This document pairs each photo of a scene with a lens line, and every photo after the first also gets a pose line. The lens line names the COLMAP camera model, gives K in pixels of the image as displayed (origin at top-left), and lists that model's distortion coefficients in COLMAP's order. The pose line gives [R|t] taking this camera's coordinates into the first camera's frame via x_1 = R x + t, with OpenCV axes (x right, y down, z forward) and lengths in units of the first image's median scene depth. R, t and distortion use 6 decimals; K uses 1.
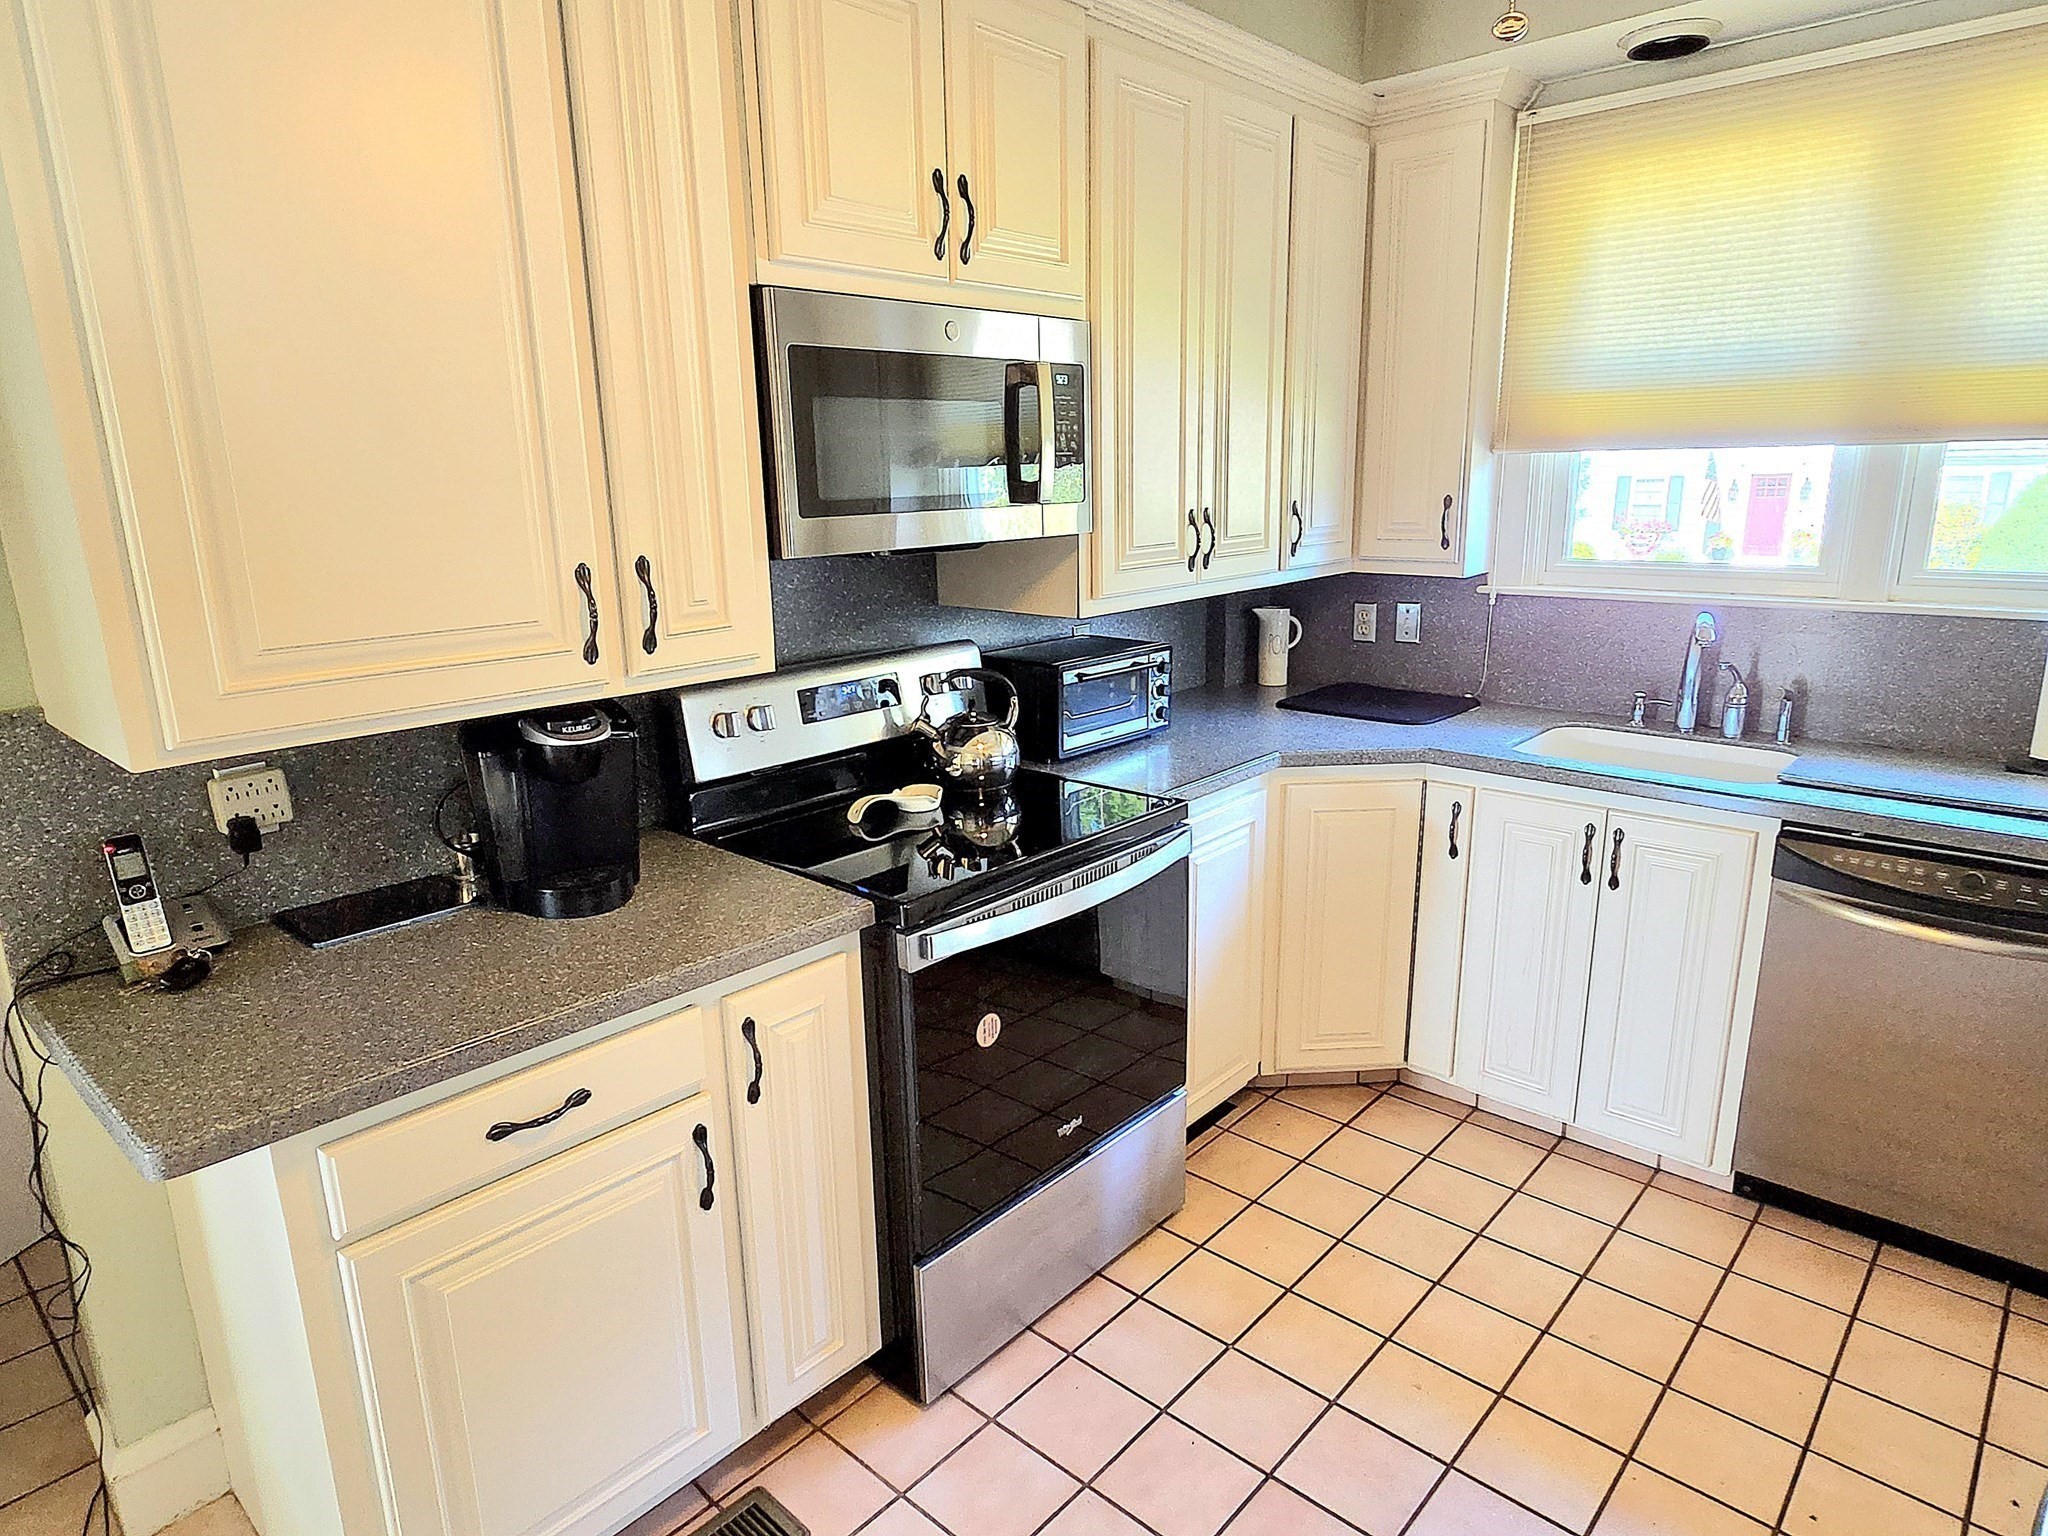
lens RADIAL K [[1205.4, 0, 1025.8], [0, 1205.4, 779.0], [0, 0, 1]] dist [0.000493, 0.000614]
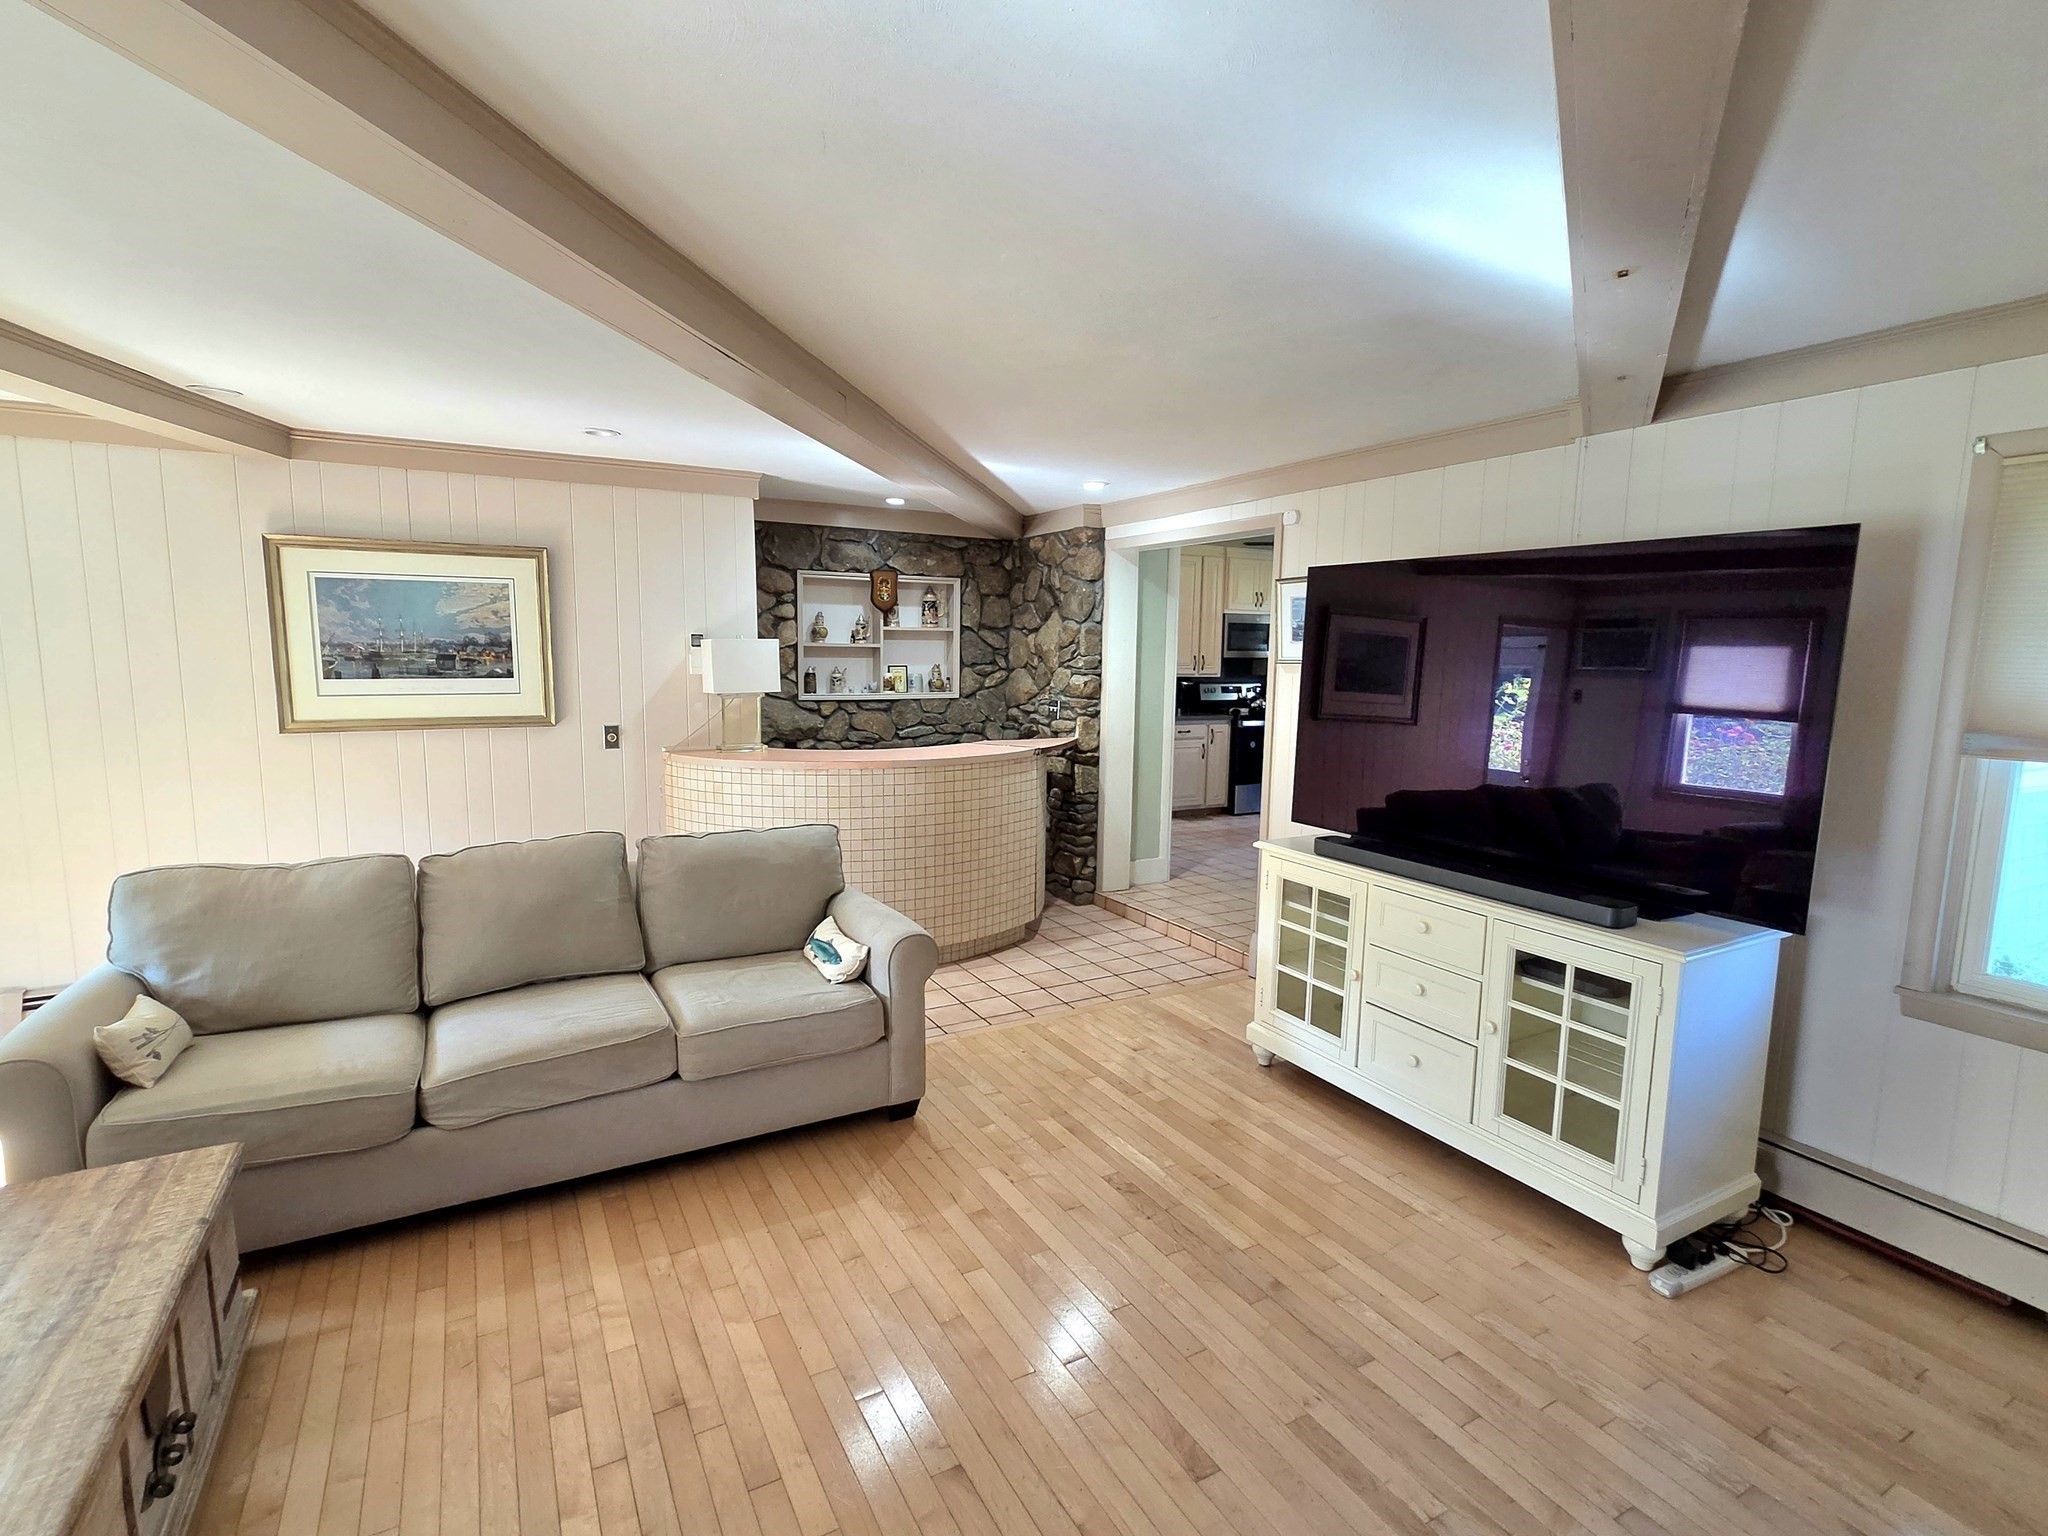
lens RADIAL K [[995.4, 0, 1024.0], [0, 995.4, 768.0], [0, 0, 1]] dist [-0.000601, 0.000116]
pose [[0.948233, 0.068956, -0.309998, 0.277318], [-0.107973, 0.987993, -0.110505, 0.662090], [0.298656, 0.138256, 0.944293, -2.532327]]
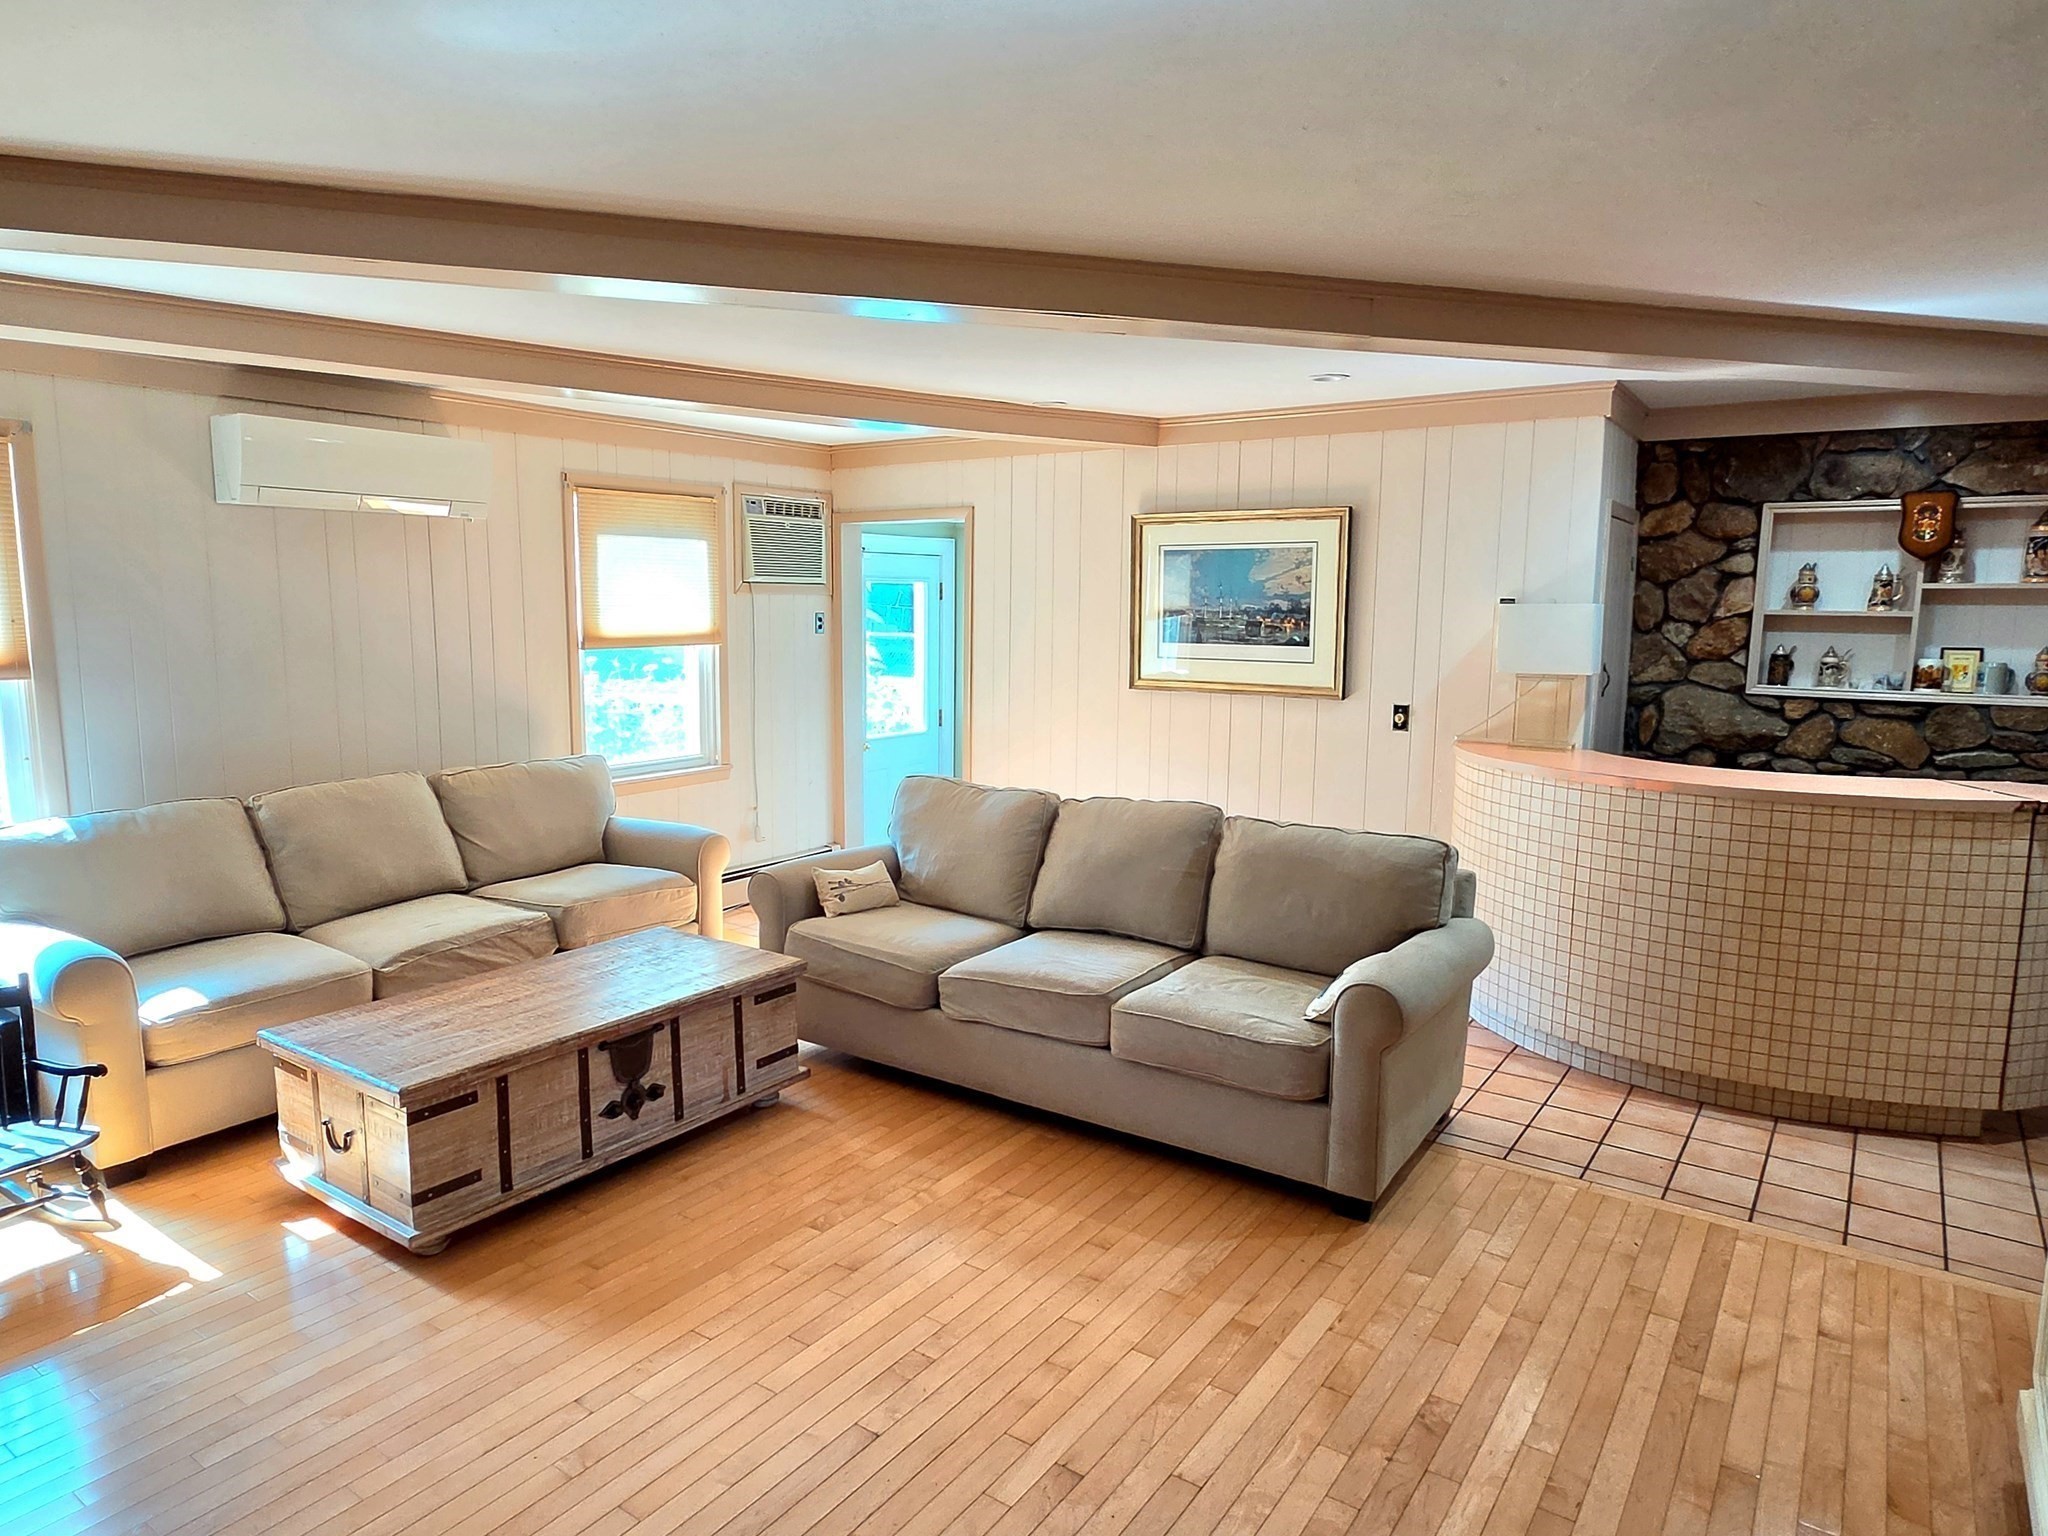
lens RADIAL K [[1252.2, 0, 1010.3], [0, 1252.2, 776.7], [0, 0, 1]] dist [-0.001375, 0.002643]
pose [[0.125238, 0.155890, -0.979803, 0.839341], [-0.258601, 0.958570, 0.119457, 0.510043], [0.957831, 0.238418, 0.160363, -1.978216]]
